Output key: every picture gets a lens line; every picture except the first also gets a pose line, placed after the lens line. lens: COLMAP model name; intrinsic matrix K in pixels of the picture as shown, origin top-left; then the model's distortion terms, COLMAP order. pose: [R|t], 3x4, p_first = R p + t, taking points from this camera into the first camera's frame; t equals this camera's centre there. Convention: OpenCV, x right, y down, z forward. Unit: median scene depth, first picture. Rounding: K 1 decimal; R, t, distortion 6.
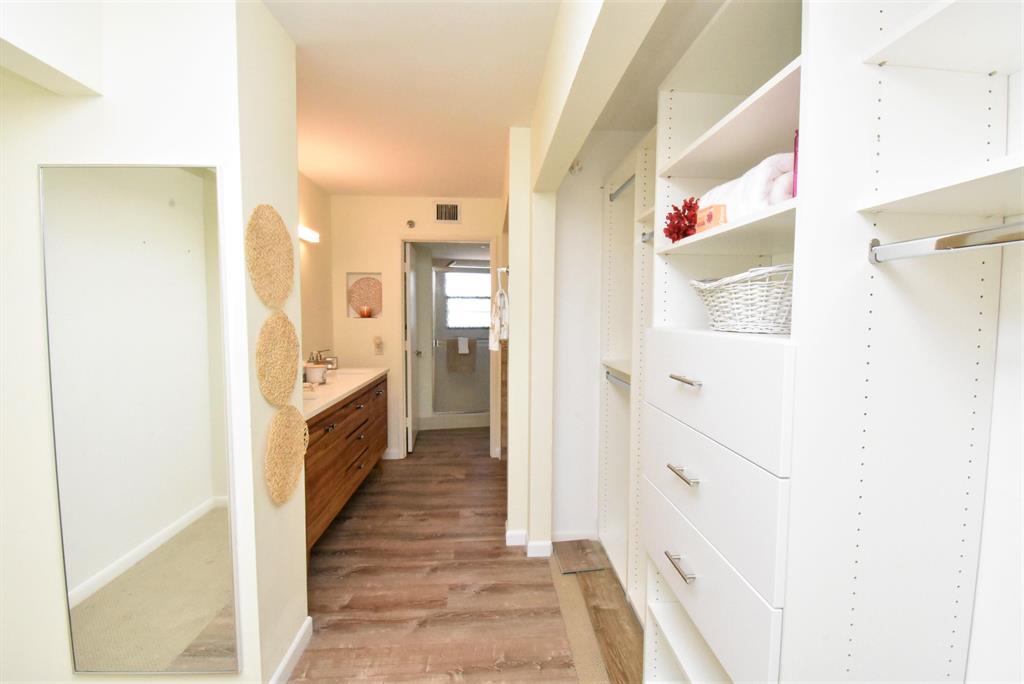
lens RADIAL K [[468.7, 0, 515.2], [0, 468.7, 342.1], [0, 0, 1]] dist [0.008408, -0.001266]
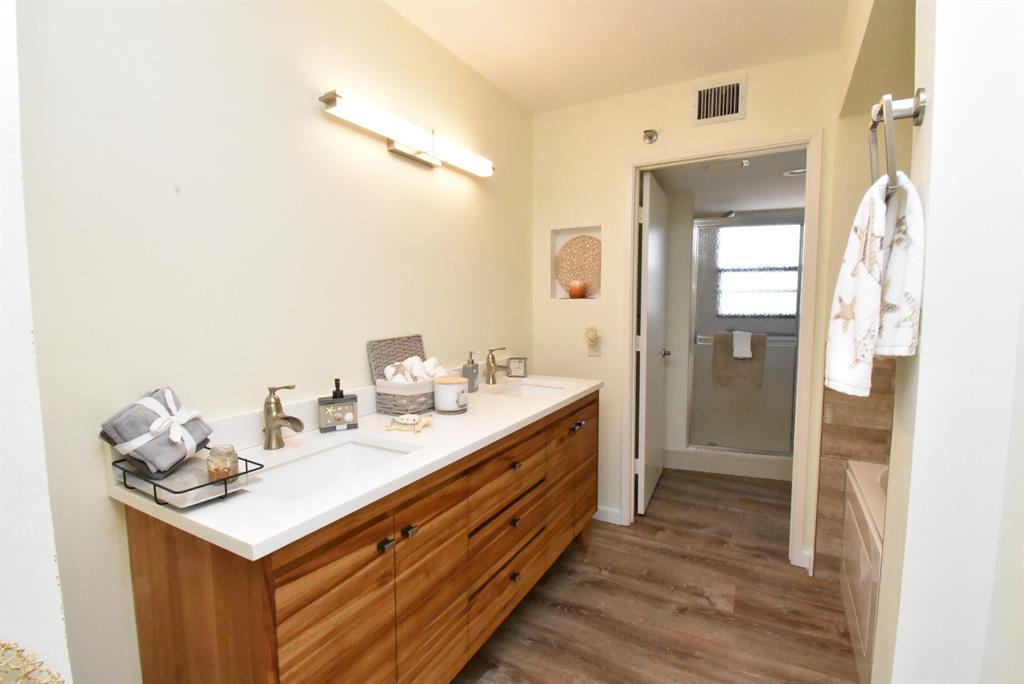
lens RADIAL K [[468.7, 0, 519.9], [0, 468.7, 340.7], [0, 0, 1]] dist [0.008408, -0.001266]
pose [[0.847411, 0.037662, -0.529600, -0.040739], [-0.025664, 0.999221, 0.029993, -0.011139], [0.530317, -0.011825, 0.847717, 0.409546]]
